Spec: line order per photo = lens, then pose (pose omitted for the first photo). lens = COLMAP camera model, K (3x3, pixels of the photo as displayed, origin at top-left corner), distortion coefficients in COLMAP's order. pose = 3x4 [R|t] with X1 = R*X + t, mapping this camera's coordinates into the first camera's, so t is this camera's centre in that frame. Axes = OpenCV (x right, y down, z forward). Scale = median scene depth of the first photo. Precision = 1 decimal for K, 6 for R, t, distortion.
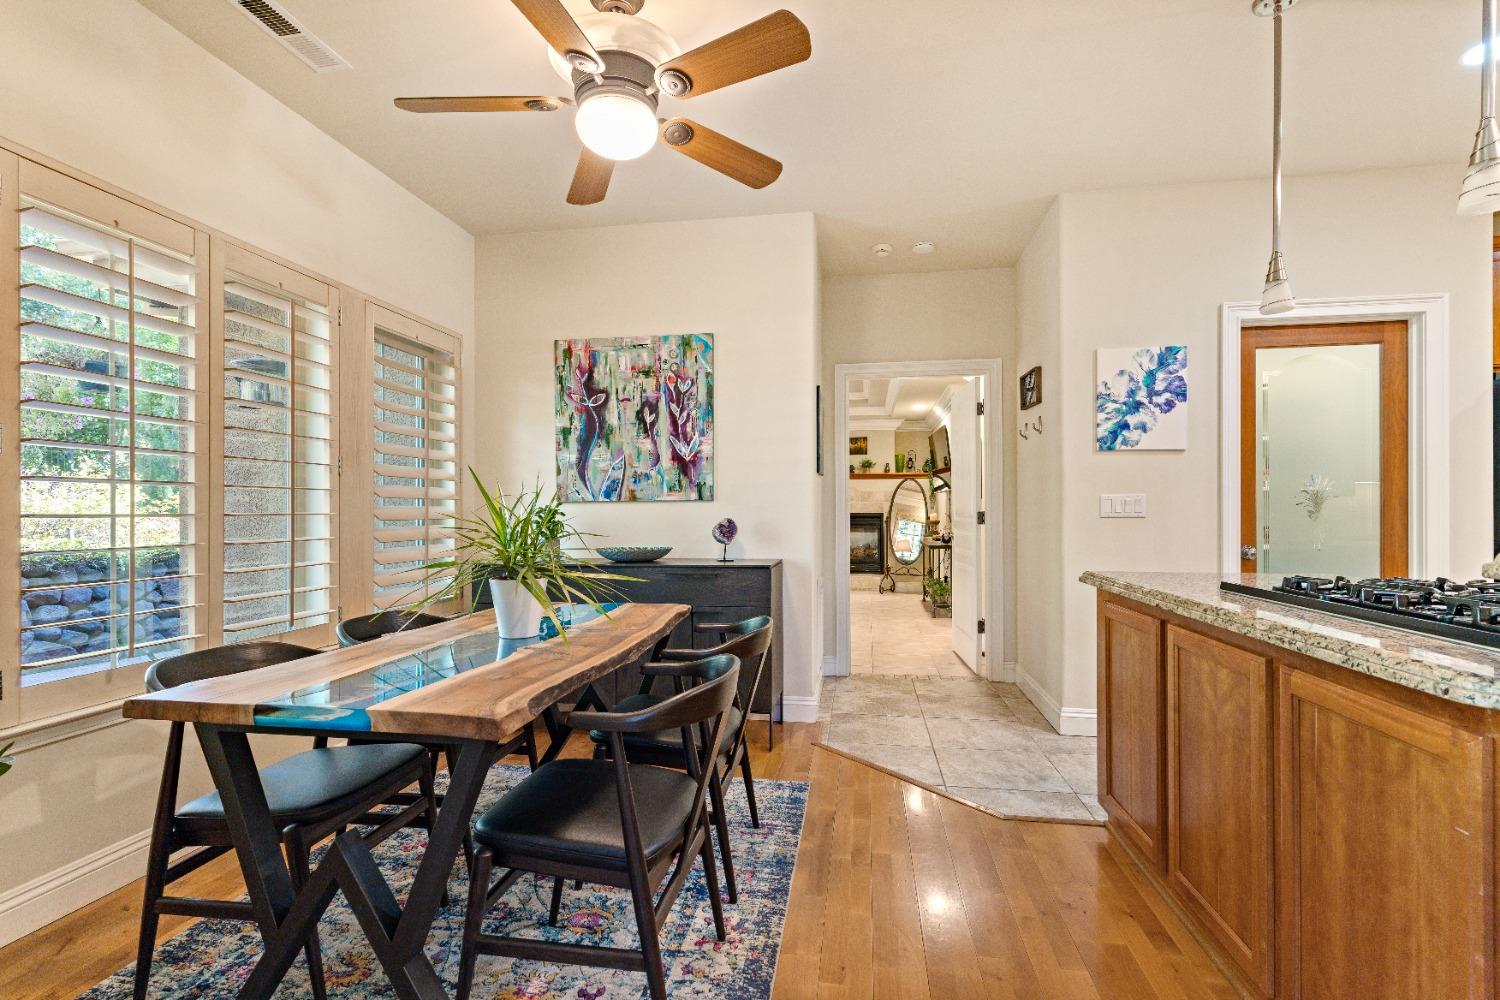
lens RADIAL K [[718.2, 0, 729.5], [0, 718.2, 506.2], [0, 0, 1]] dist [0.004983, -0.000901]
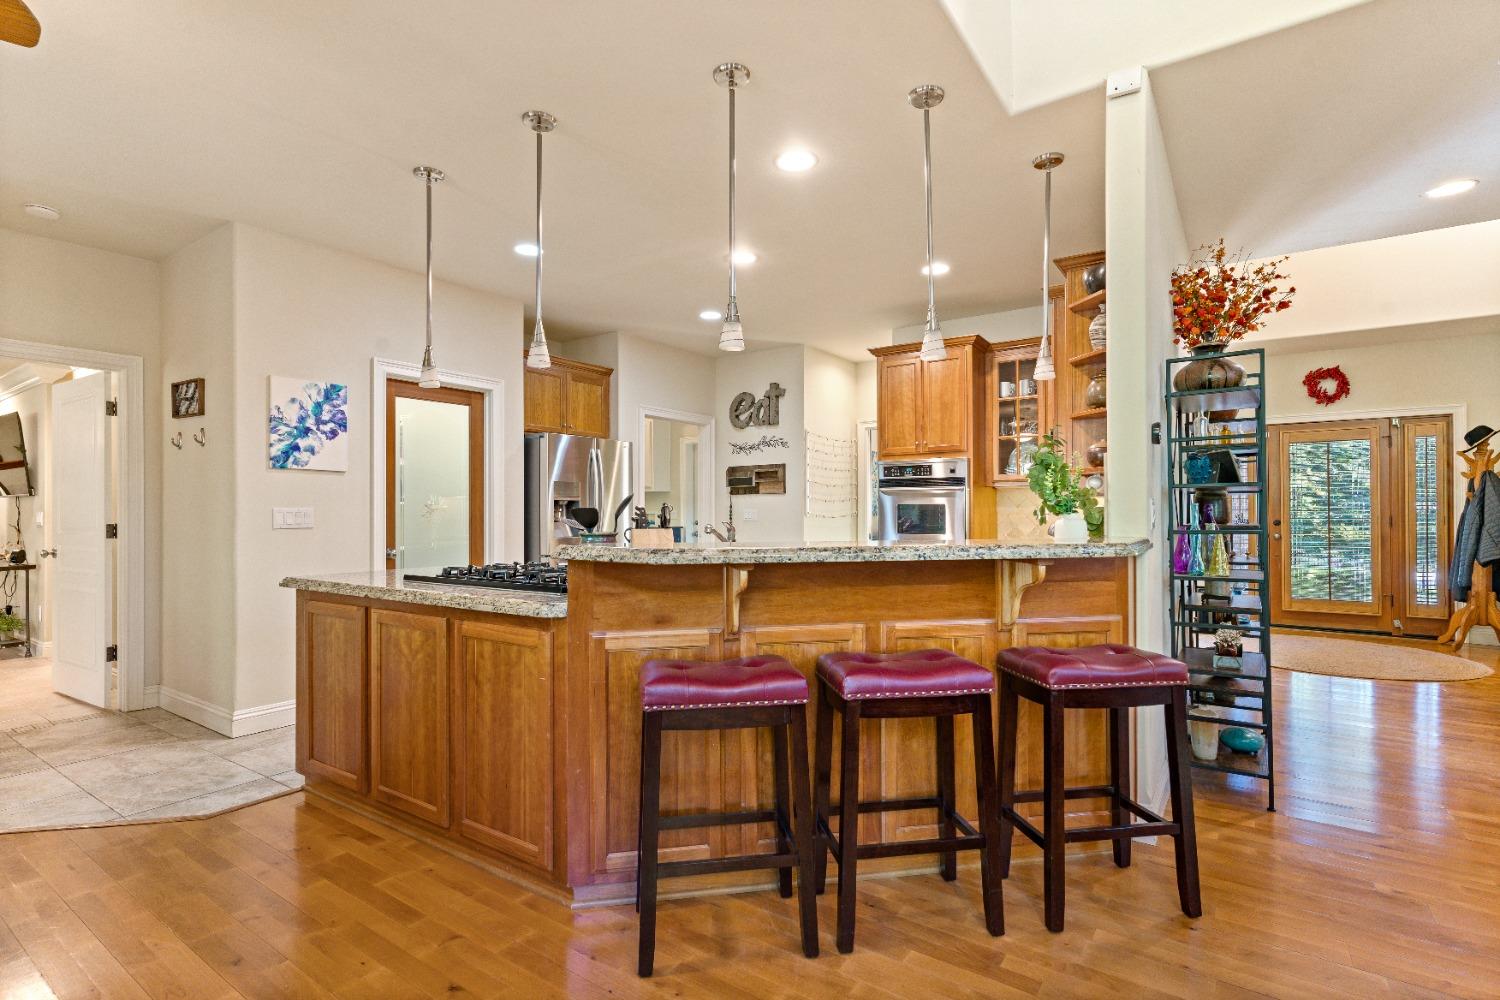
lens RADIAL K [[718.2, 0, 745.4], [0, 718.2, 505.5], [0, 0, 1]] dist [0.004983, -0.000901]
pose [[0.420166, 0.005298, 0.907432, -0.189512], [0.001210, 0.999979, -0.006398, -0.012903], [-0.907446, 0.003786, 0.420151, -0.124765]]
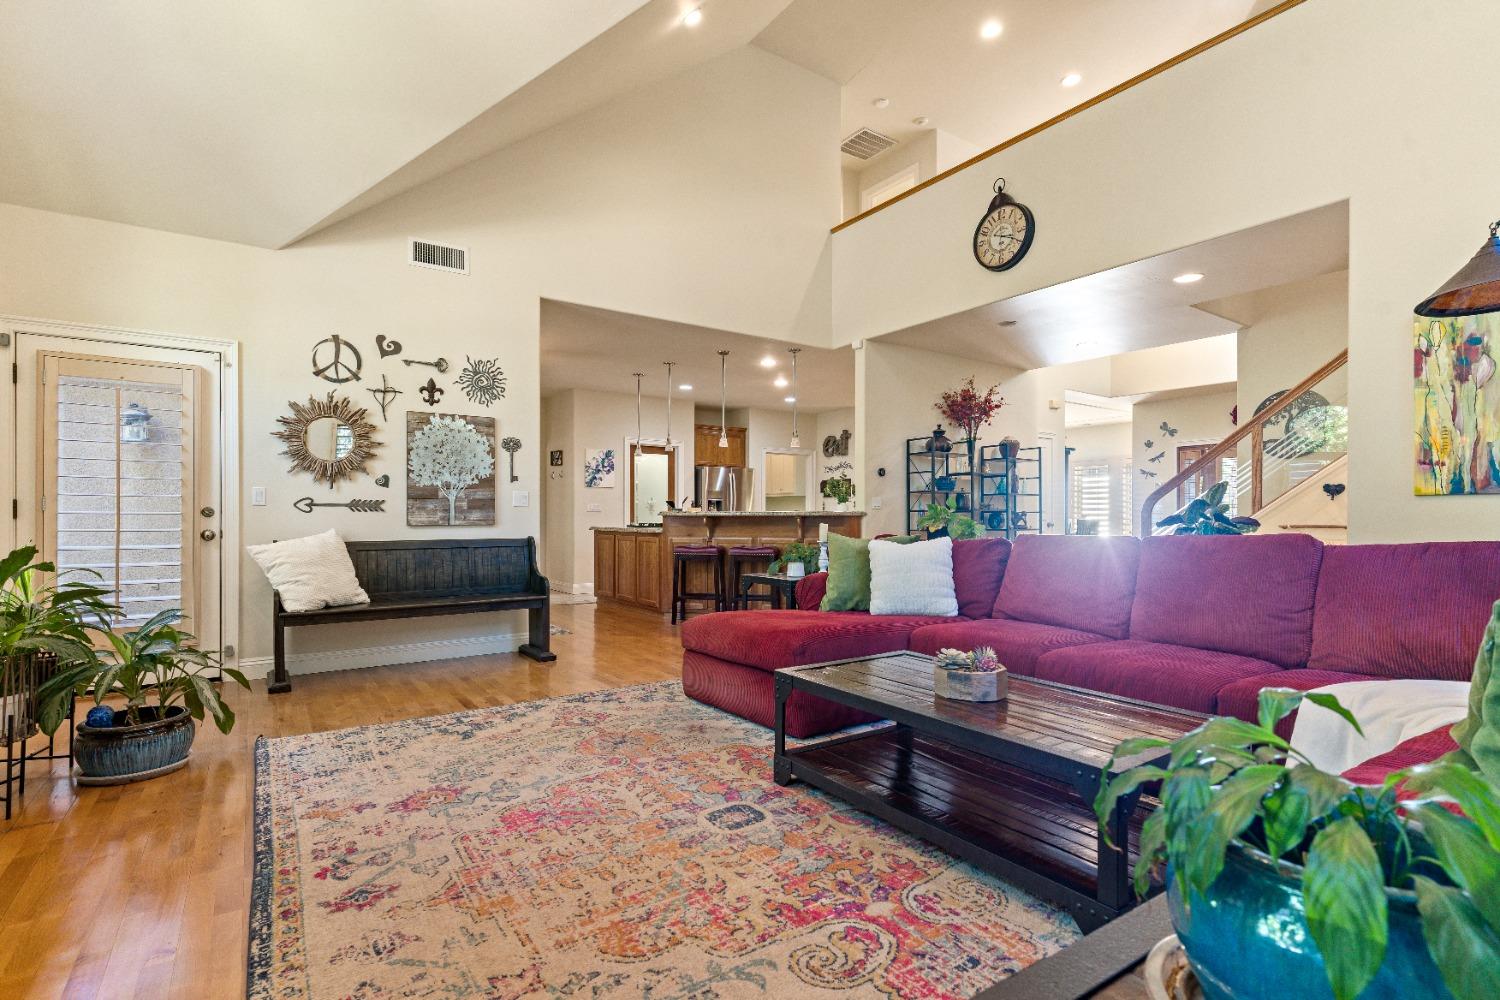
lens RADIAL K [[718.2, 0, 730.5], [0, 718.2, 511.1], [0, 0, 1]] dist [0.004983, -0.000901]
pose [[0.722892, 0.006503, 0.690931, -0.988315], [-0.003940, 0.999978, -0.005290, 0.025215], [-0.690950, 0.001102, 0.722902, -1.360200]]
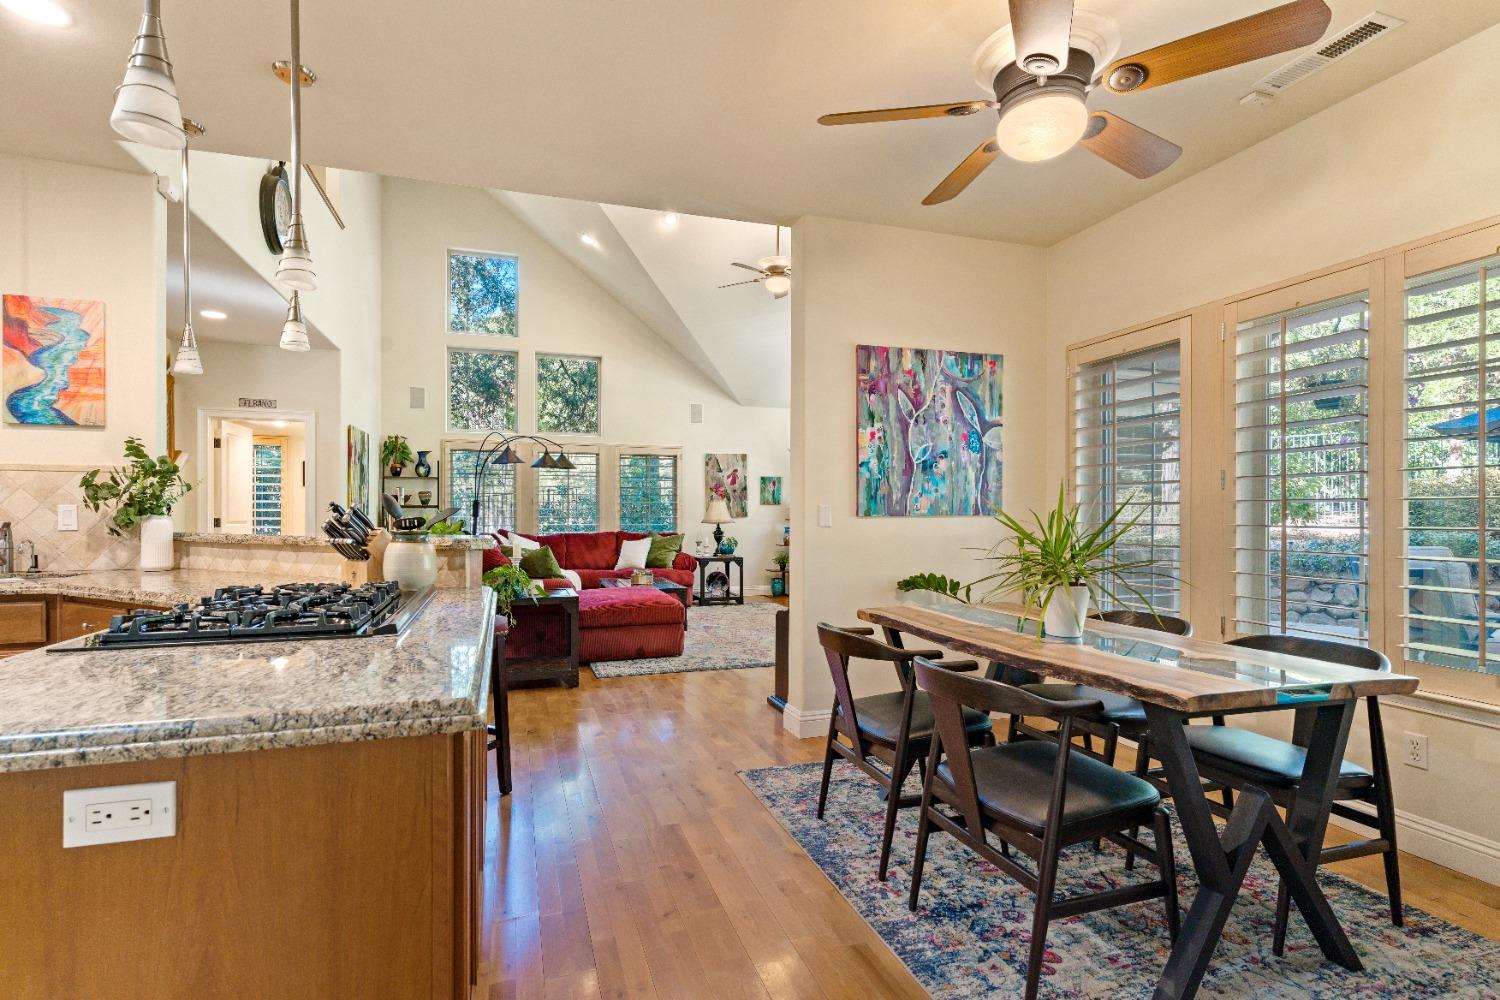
lens RADIAL K [[718.2, 0, 742.0], [0, 718.2, 516.0], [0, 0, 1]] dist [0.004983, -0.000901]
pose [[-0.882957, 0.000778, -0.469453, 0.406462], [0.001052, 0.999999, -0.000321, -0.007076], [0.469452, -0.000777, -0.882957, 1.036562]]
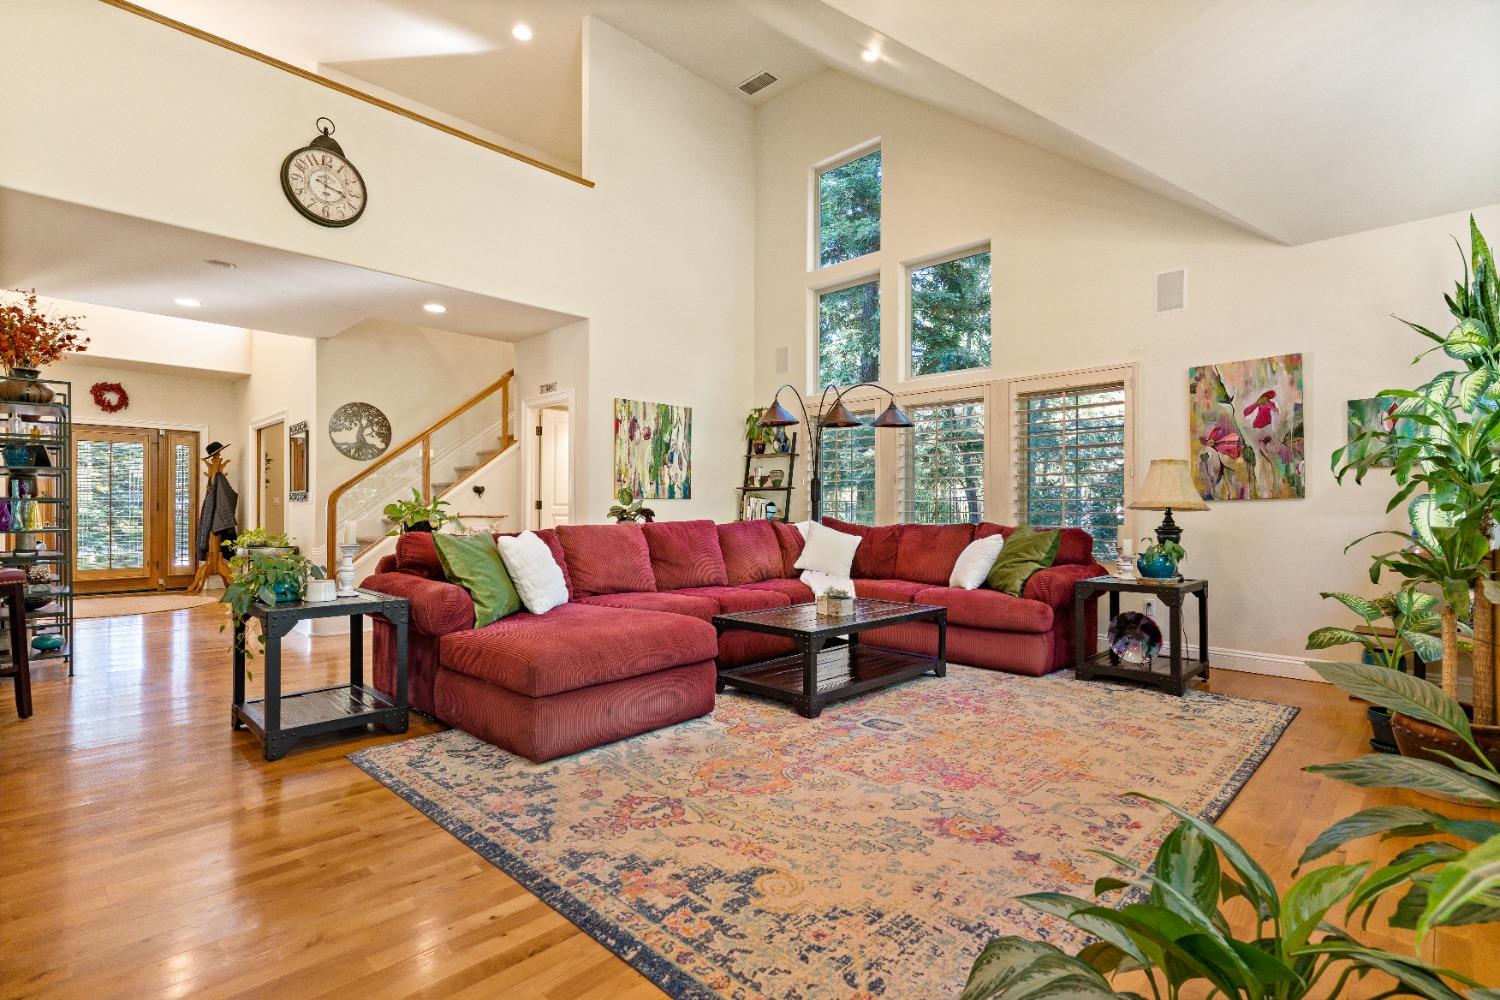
lens RADIAL K [[718.2, 0, 745.1], [0, 718.2, 507.5], [0, 0, 1]] dist [0.004983, -0.000901]
pose [[-0.825453, -0.001344, 0.564469, -0.901217], [-0.005889, 0.999963, -0.006230, 0.026916], [-0.564440, -0.008466, -0.825431, 0.059781]]
